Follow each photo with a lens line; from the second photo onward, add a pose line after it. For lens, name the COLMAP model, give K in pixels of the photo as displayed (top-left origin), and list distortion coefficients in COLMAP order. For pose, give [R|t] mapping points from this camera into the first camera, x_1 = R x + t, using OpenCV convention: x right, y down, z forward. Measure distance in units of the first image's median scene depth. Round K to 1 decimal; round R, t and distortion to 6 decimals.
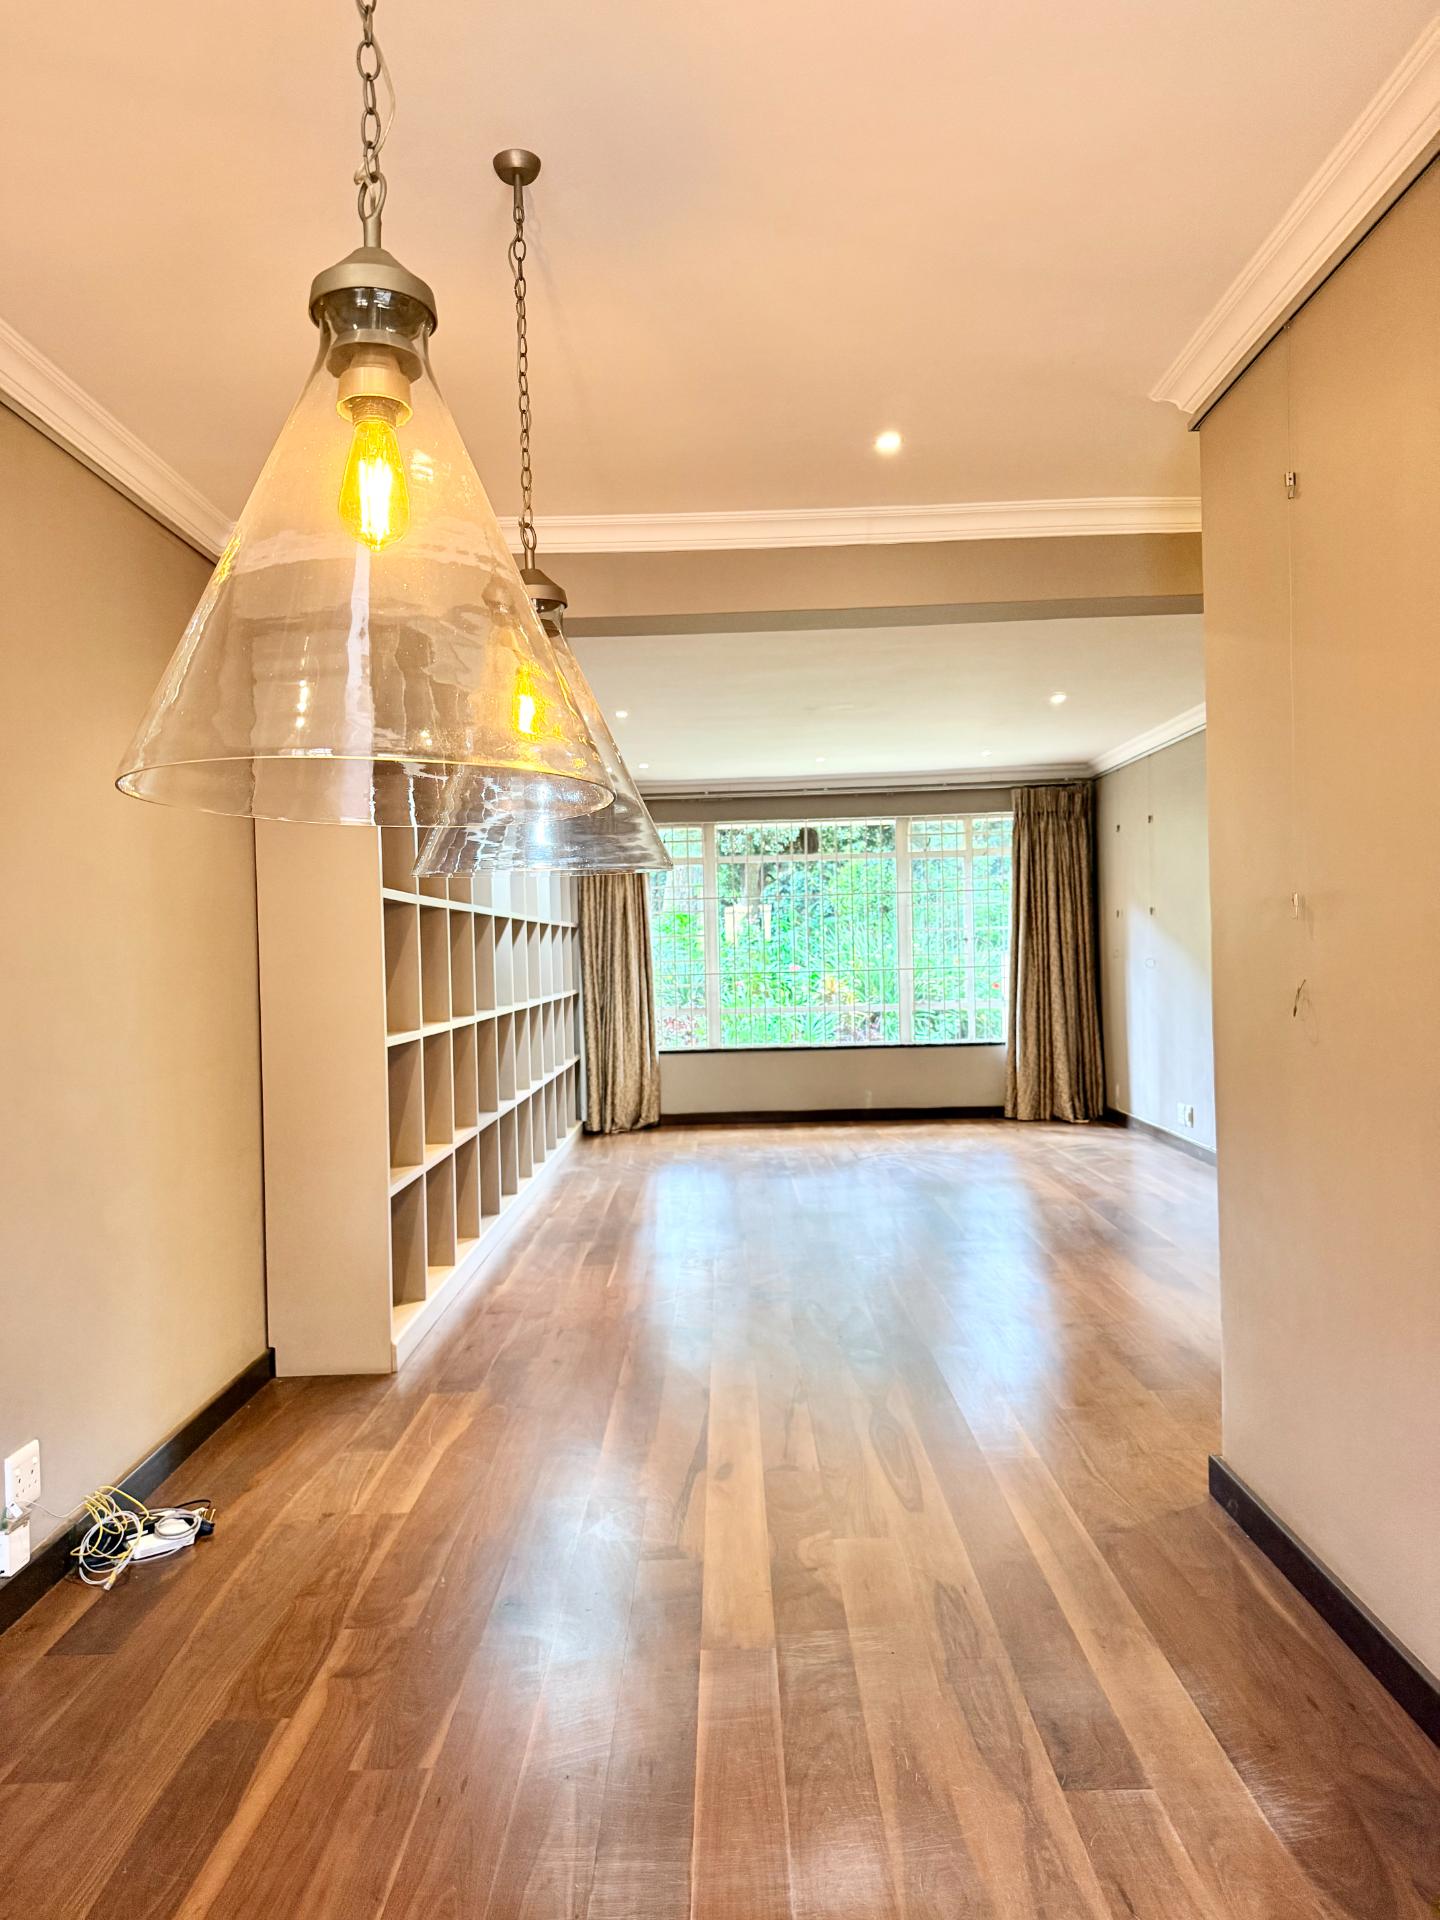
lens RADIAL K [[1348.4, 0, 721.4], [0, 1348.4, 978.4], [0, 0, 1]] dist [0.112917, -0.147044]
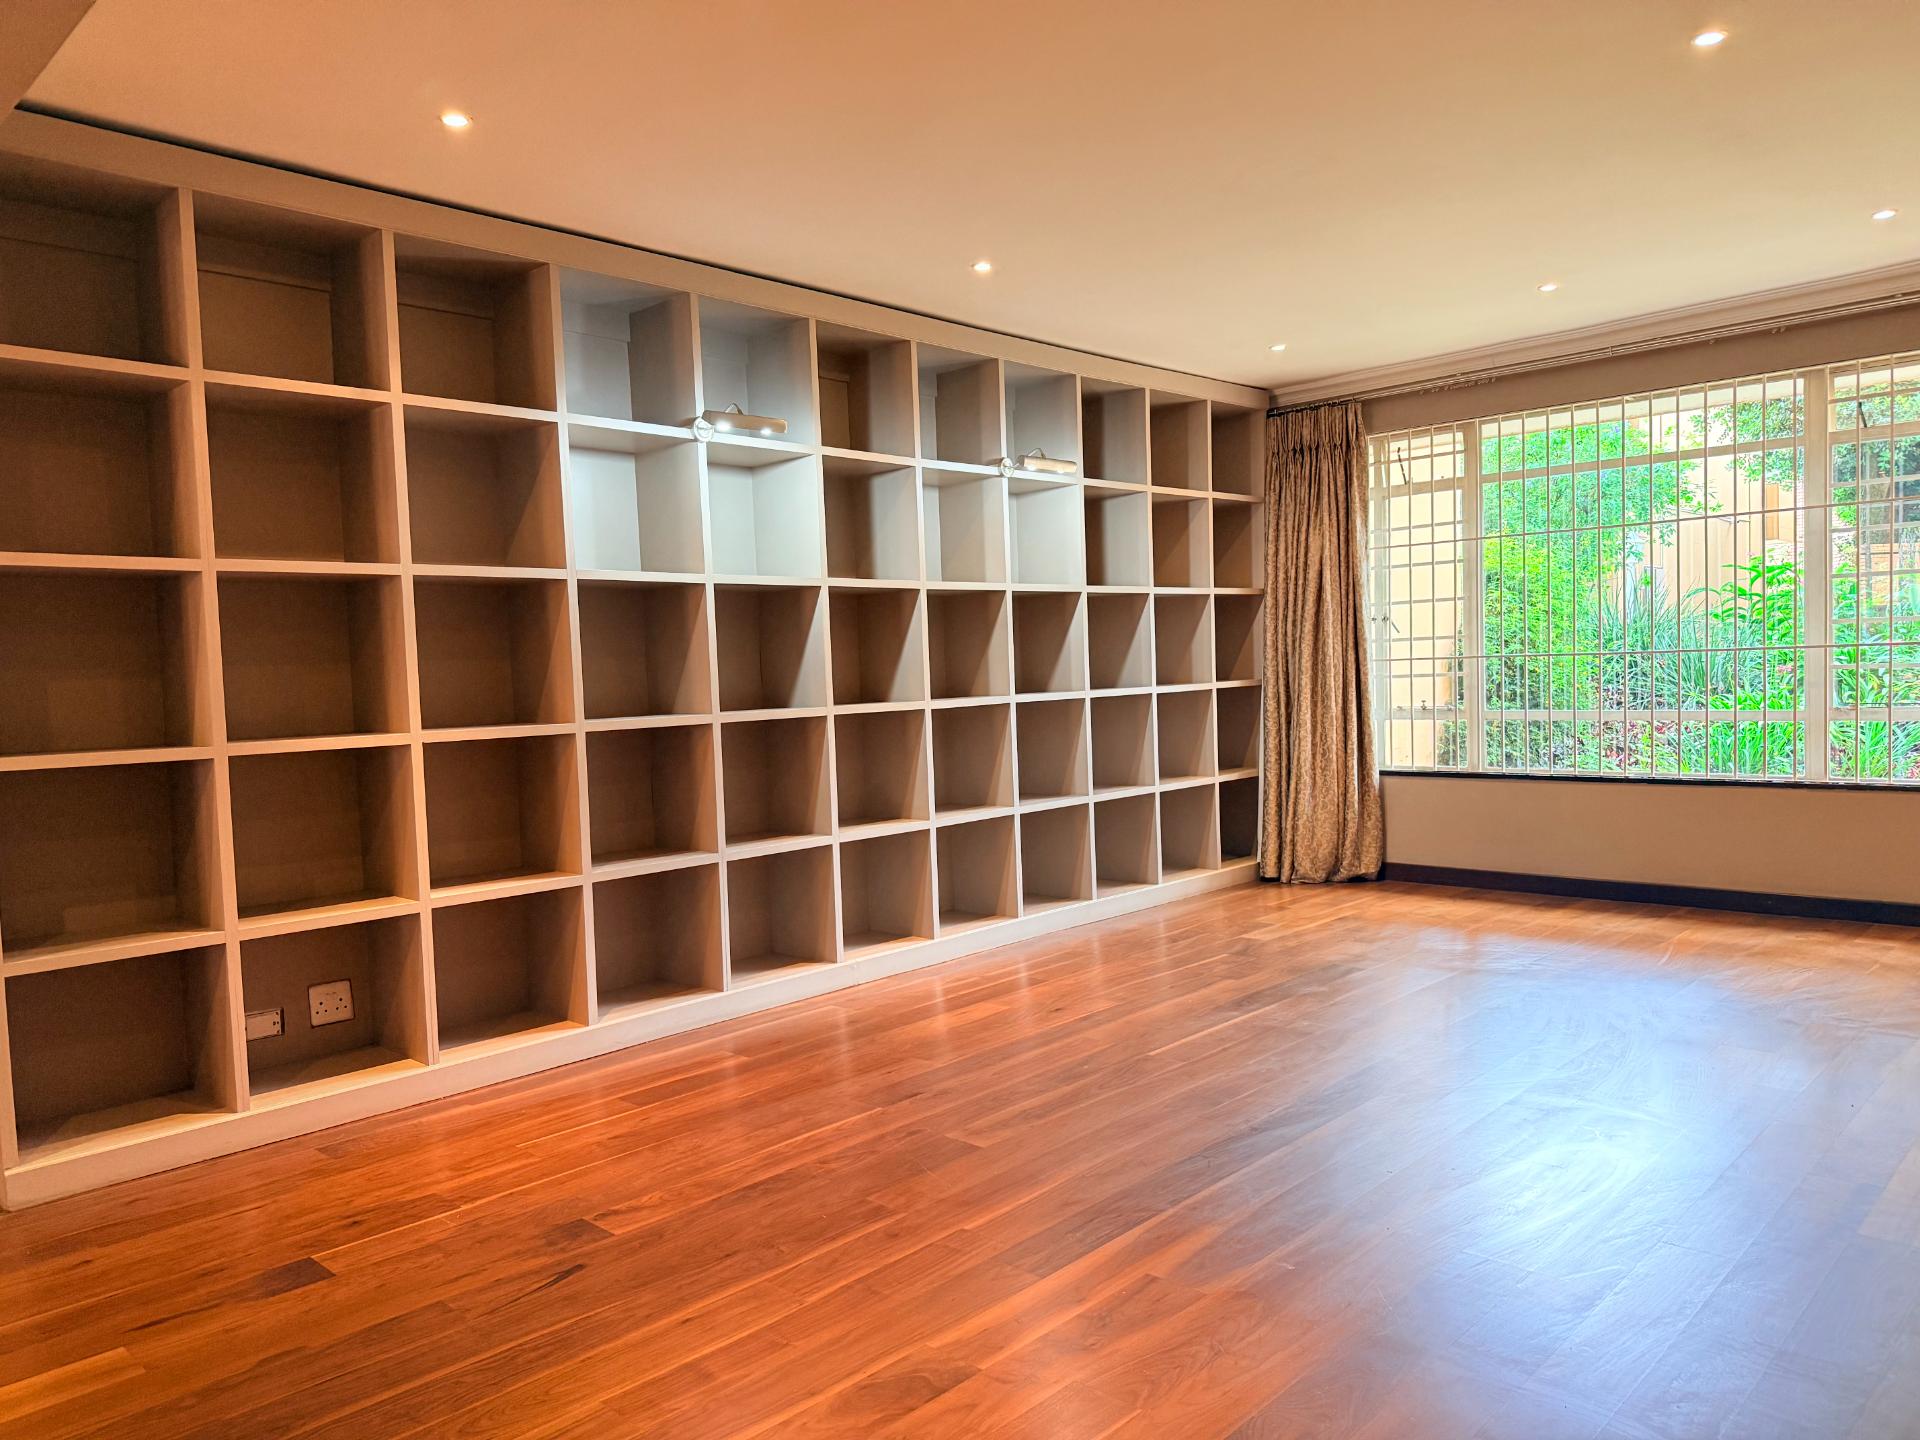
lens RADIAL K [[1348.4, 0, 965.8], [0, 1348.4, 725.2], [0, 0, 1]] dist [0.112917, -0.147044]
pose [[0.727393, 0.029525, -0.685586, 0.277559], [0.003721, 0.998890, 0.046966, -0.002843], [0.686211, -0.036714, 0.726476, 0.360604]]
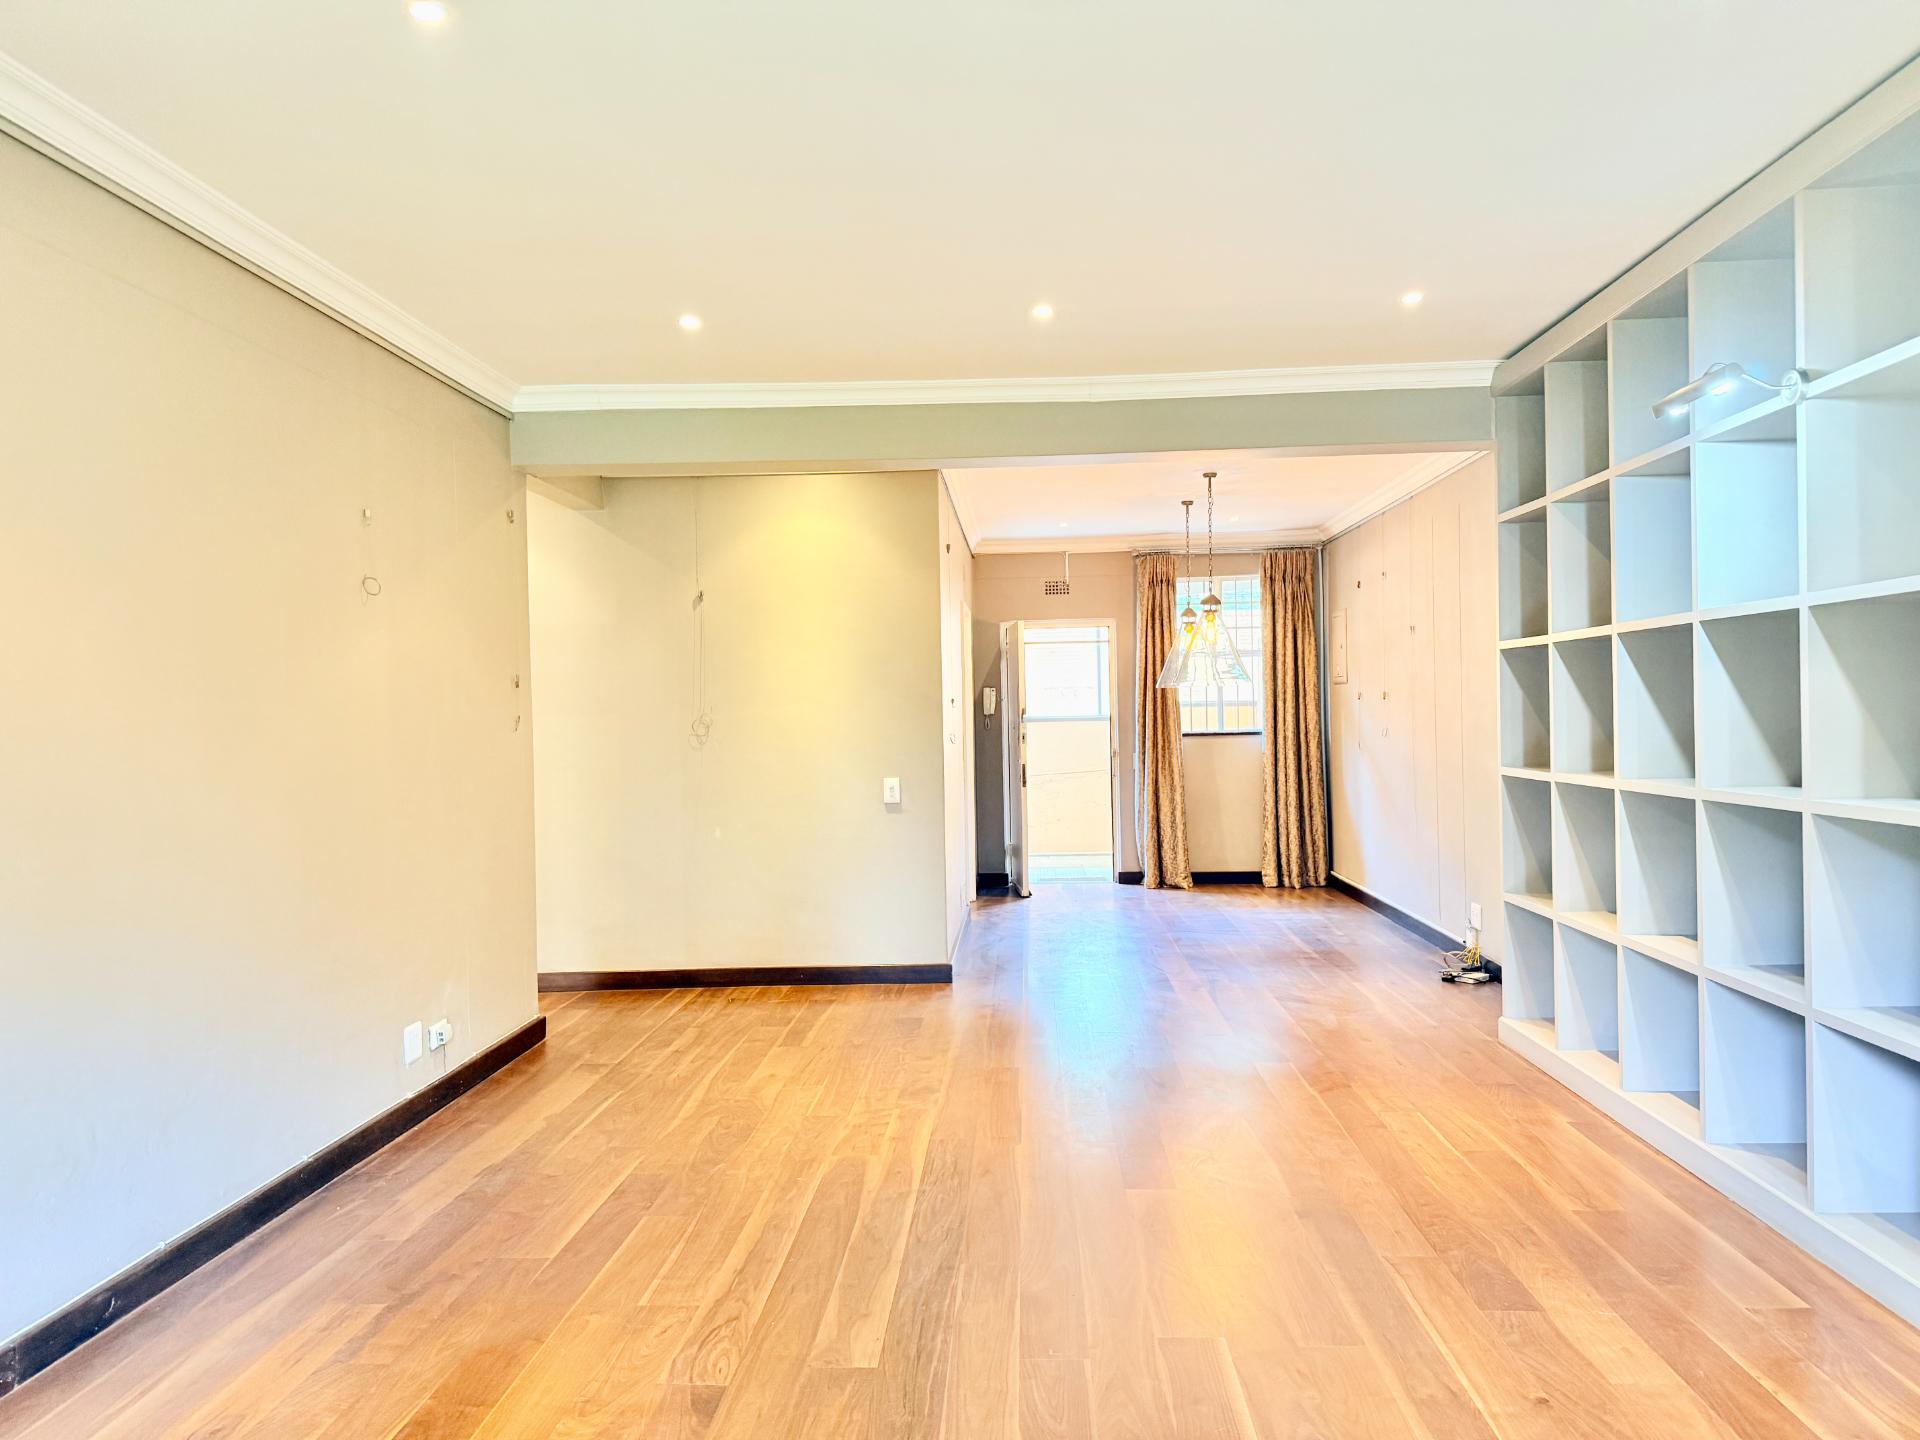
lens RADIAL K [[1348.4, 0, 965.8], [0, 1348.4, 725.2], [0, 0, 1]] dist [0.112917, -0.147044]
pose [[-0.998138, 0.045413, 0.040713, 0.079399], [0.046549, 0.998540, 0.027404, -0.020354], [-0.039409, 0.029249, -0.998795, 0.961231]]
